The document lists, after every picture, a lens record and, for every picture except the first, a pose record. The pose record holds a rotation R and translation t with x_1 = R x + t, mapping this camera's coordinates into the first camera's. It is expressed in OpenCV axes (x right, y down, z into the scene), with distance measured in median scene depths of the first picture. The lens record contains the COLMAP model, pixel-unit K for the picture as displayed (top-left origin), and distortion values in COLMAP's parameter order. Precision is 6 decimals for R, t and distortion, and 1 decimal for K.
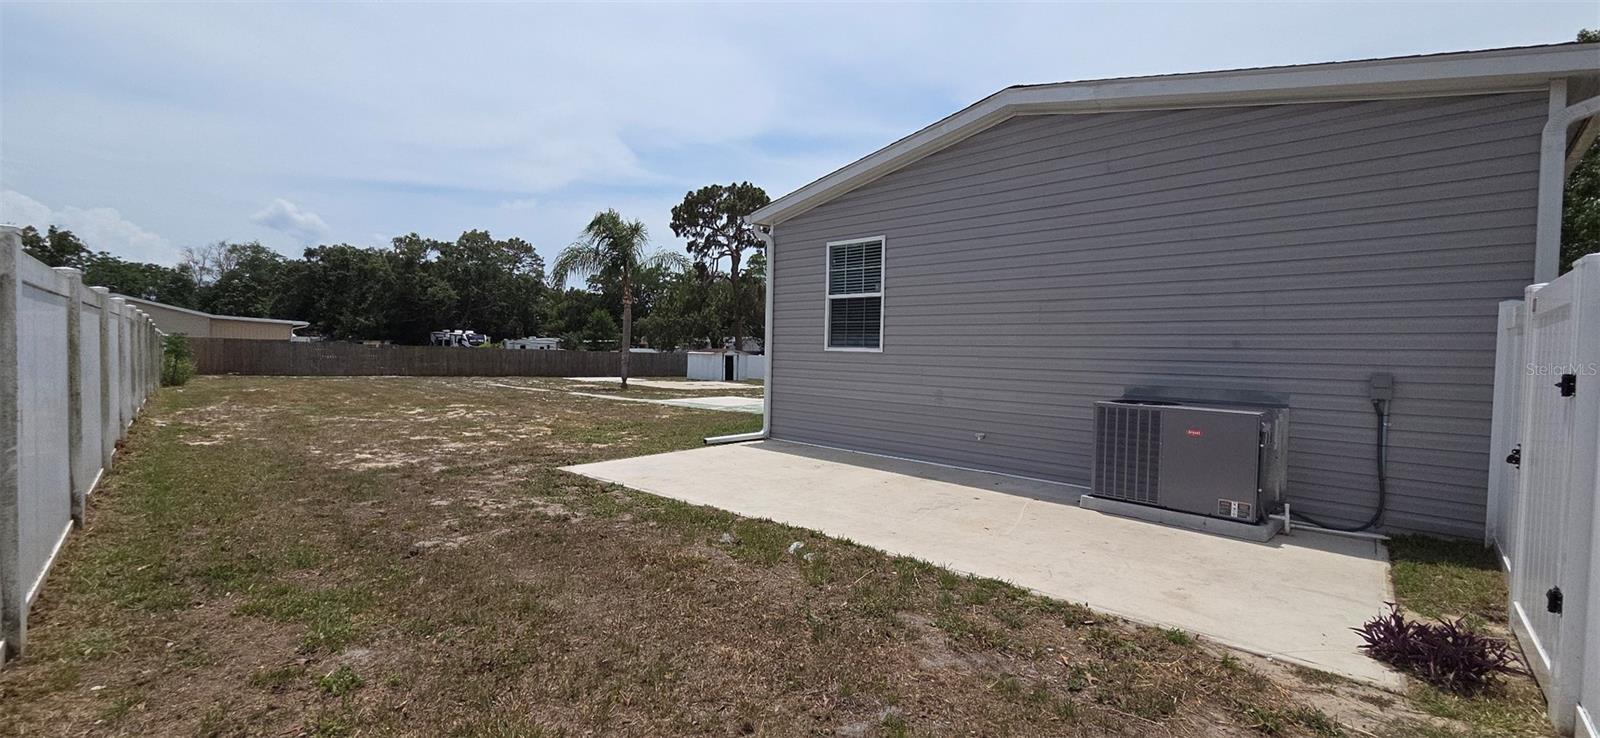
lens RADIAL K [[645.6, 0, 800.0], [0, 645.6, 369.0], [0, 0, 1]] dist [-0.004538, 0.000117]
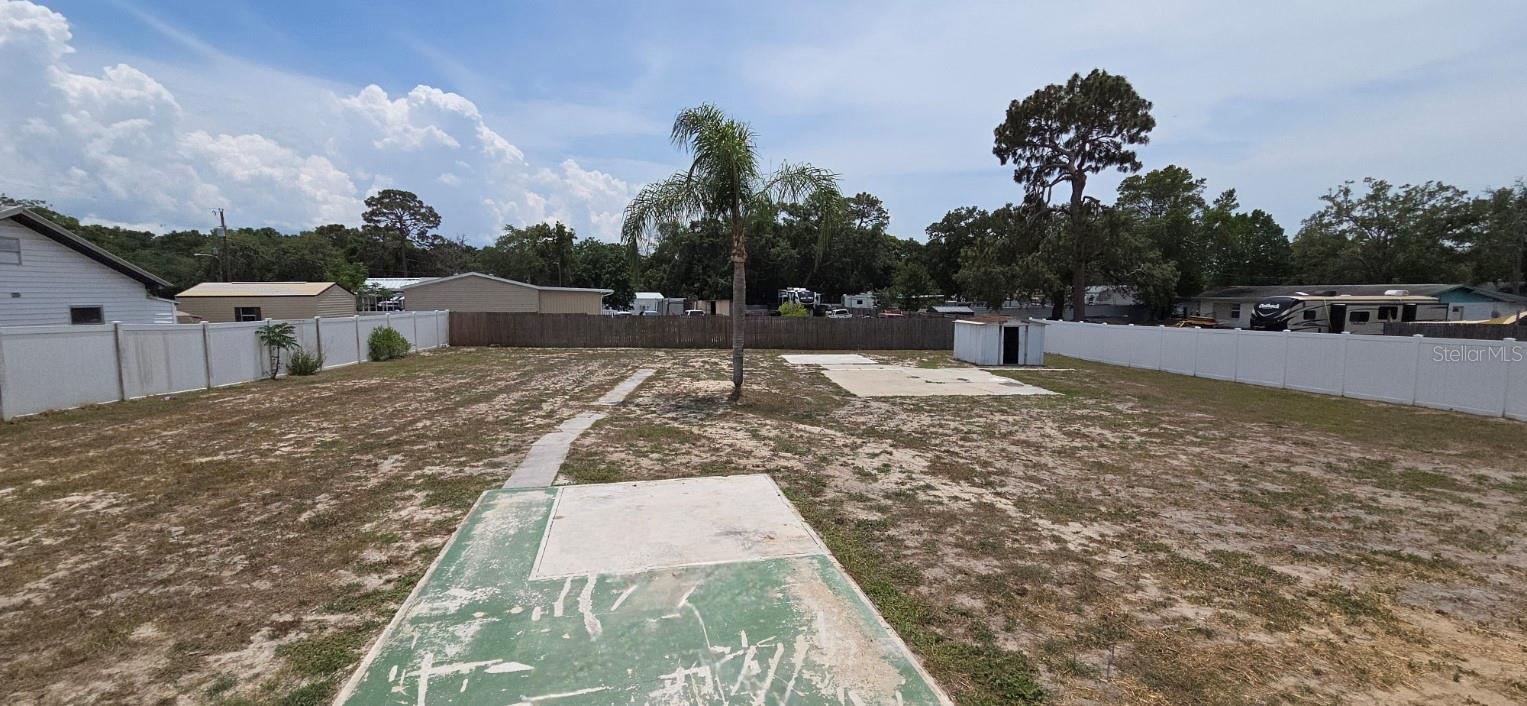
lens RADIAL K [[636.1, 0, 763.5], [0, 636.1, 353.0], [0, 0, 1]] dist [0.001107, 0.000074]
pose [[0.807394, 0.032889, -0.589096, 0.040530], [-0.000084, 0.998452, 0.055628, -0.017288], [0.590013, -0.044864, 0.806146, 0.188830]]
